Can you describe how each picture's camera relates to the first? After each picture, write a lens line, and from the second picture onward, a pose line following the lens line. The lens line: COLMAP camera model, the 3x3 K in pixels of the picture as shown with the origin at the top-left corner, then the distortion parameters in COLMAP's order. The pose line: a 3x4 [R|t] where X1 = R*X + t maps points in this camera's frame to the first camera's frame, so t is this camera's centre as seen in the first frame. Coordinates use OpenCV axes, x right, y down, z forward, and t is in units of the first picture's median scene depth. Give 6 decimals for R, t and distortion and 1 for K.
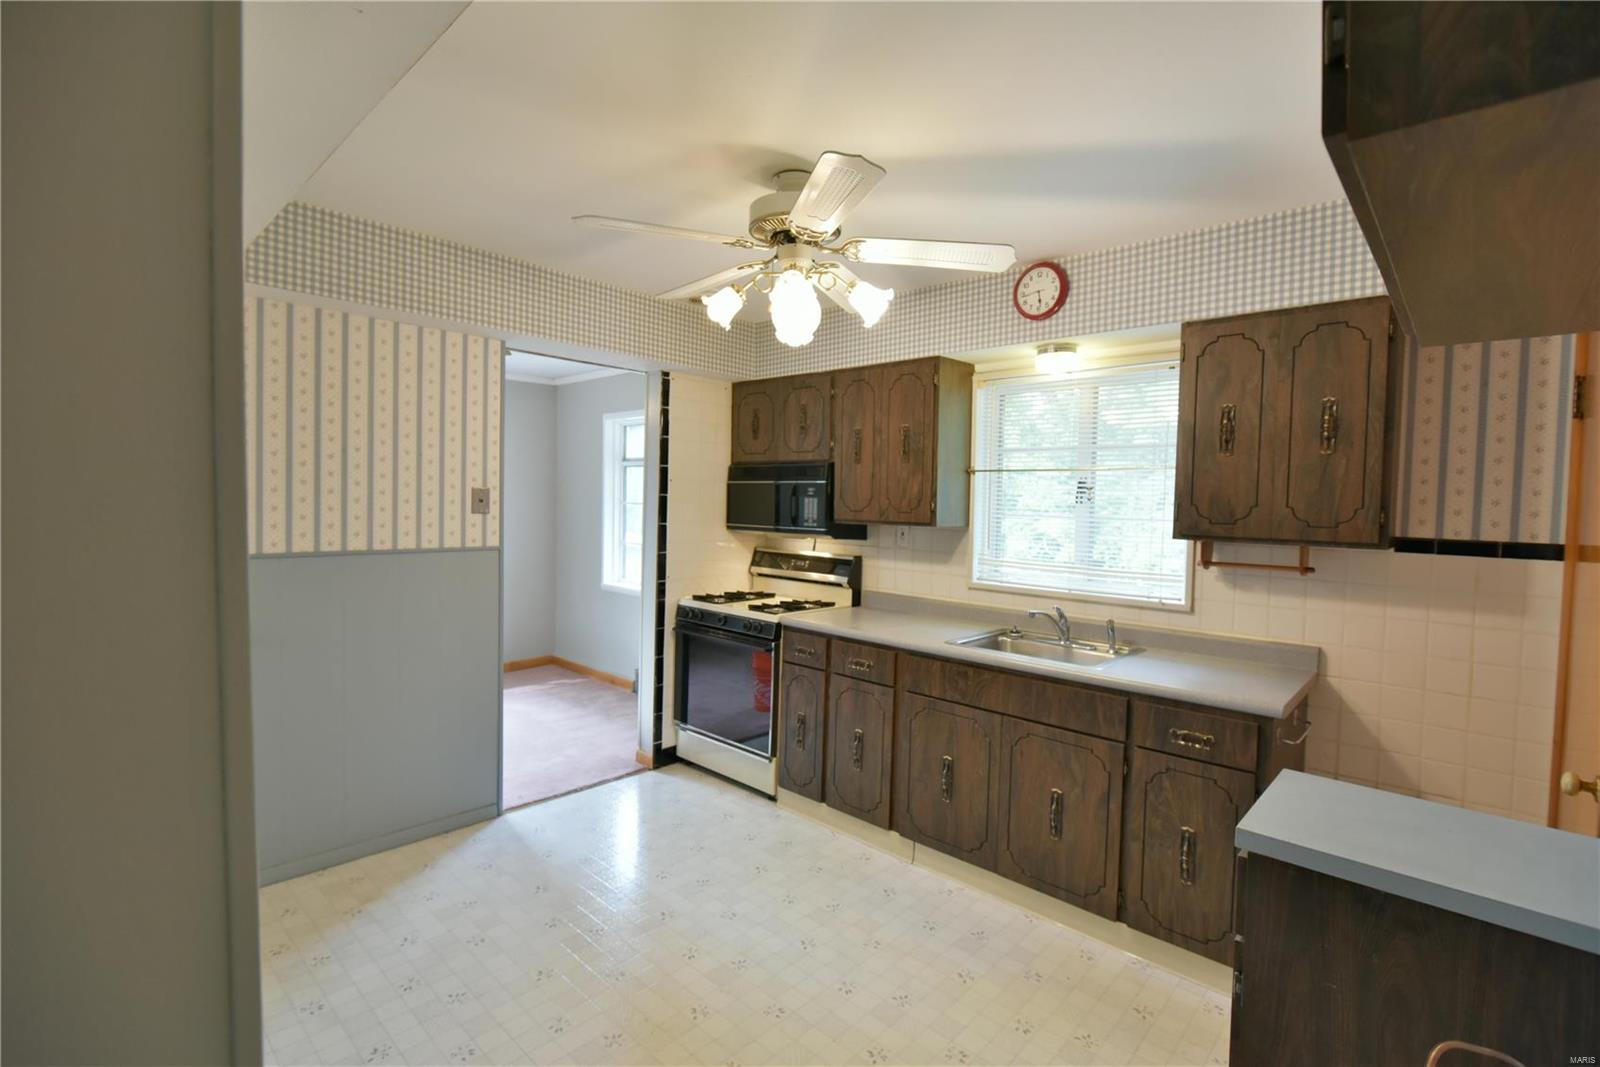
lens RADIAL K [[730.7, 0, 810.6], [0, 730.7, 525.1], [0, 0, 1]] dist [-0.011876, -0.001529]
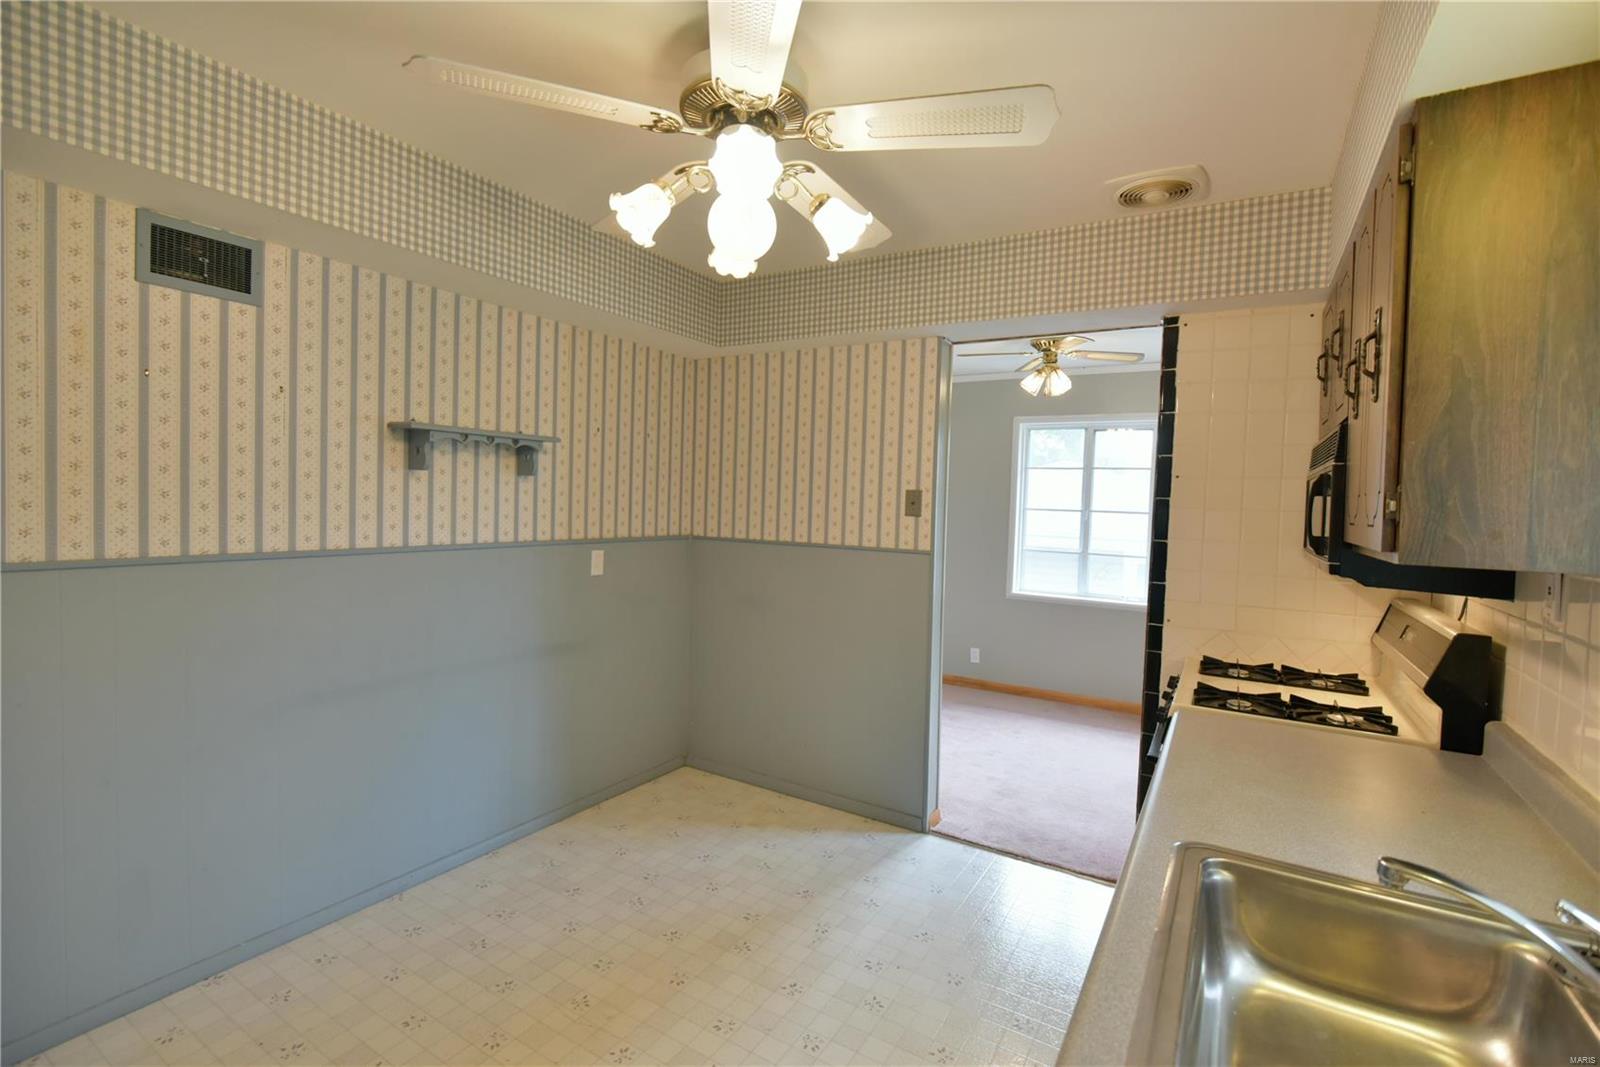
lens RADIAL K [[730.7, 0, 849.1], [0, 730.7, 533.7], [0, 0, 1]] dist [-0.011876, -0.001529]
pose [[0.204766, 0.011314, -0.978746, 0.597906], [-0.060546, 0.998165, -0.001128, 0.017391], [0.976937, 0.059490, 0.205075, 0.837991]]
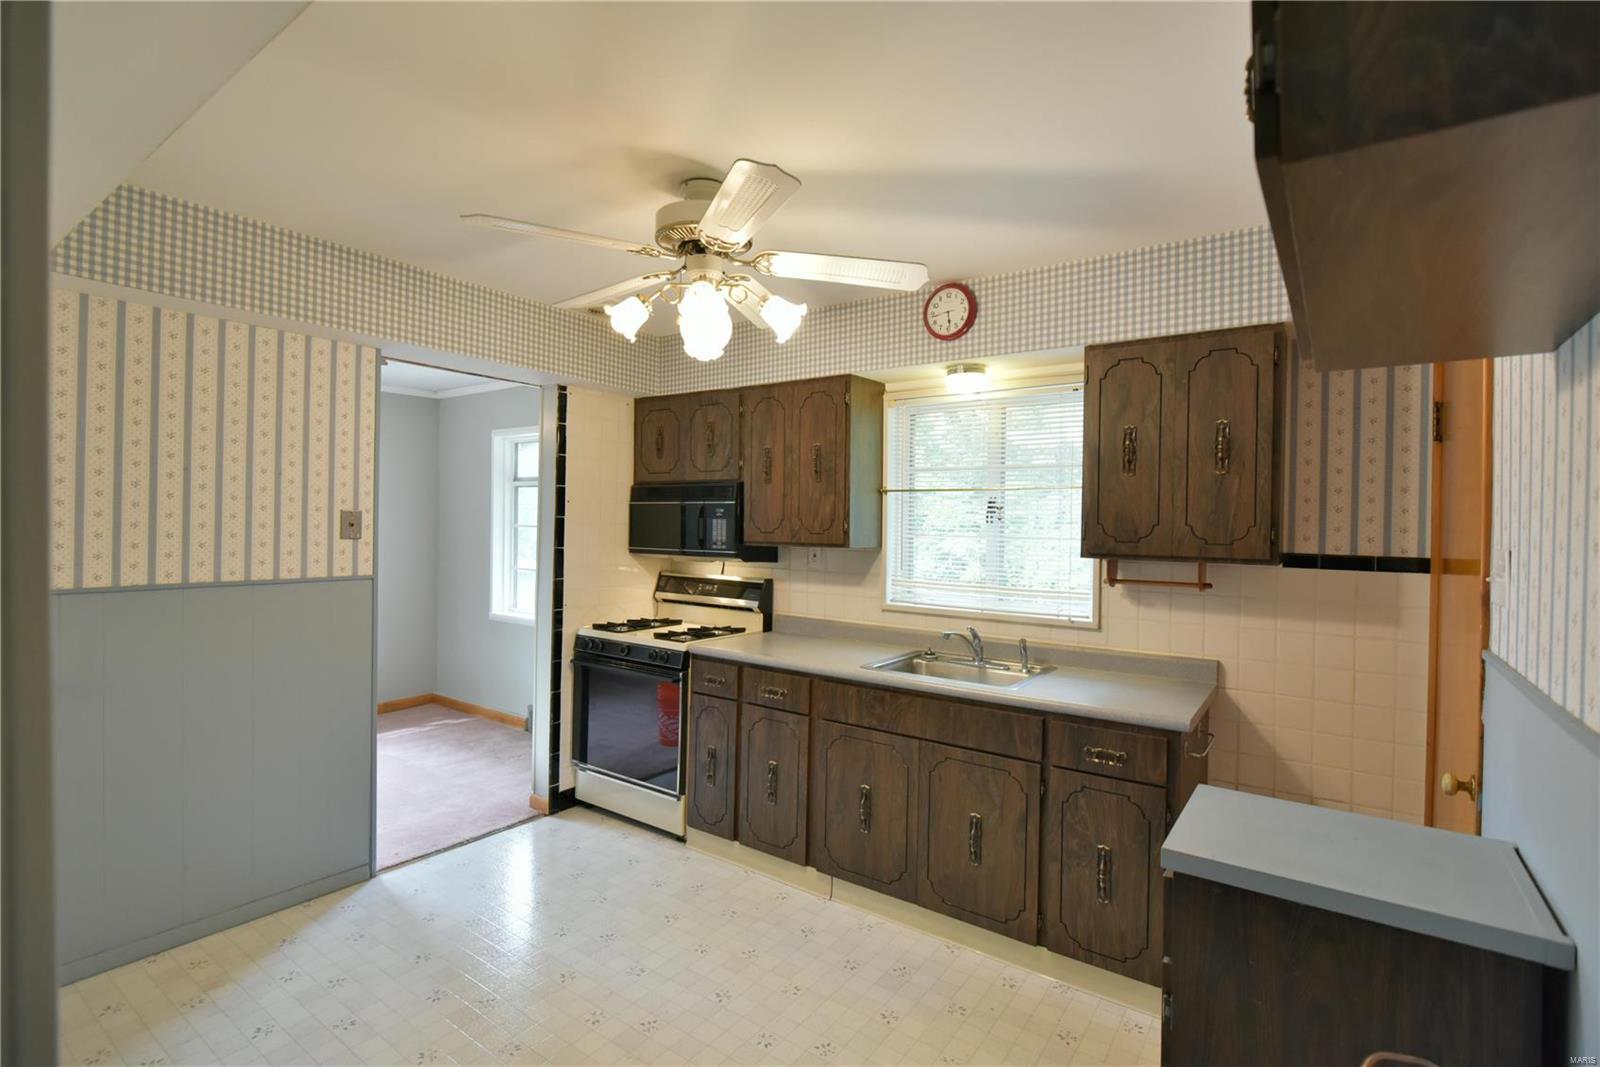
lens RADIAL K [[730.7, 0, 795.2], [0, 730.7, 523.5], [0, 0, 1]] dist [-0.011876, -0.001529]
pose [[0.991751, -0.007208, 0.127977, -0.026082], [0.010923, 0.999538, -0.028349, -0.003811], [-0.127713, 0.029513, 0.991372, 0.042803]]
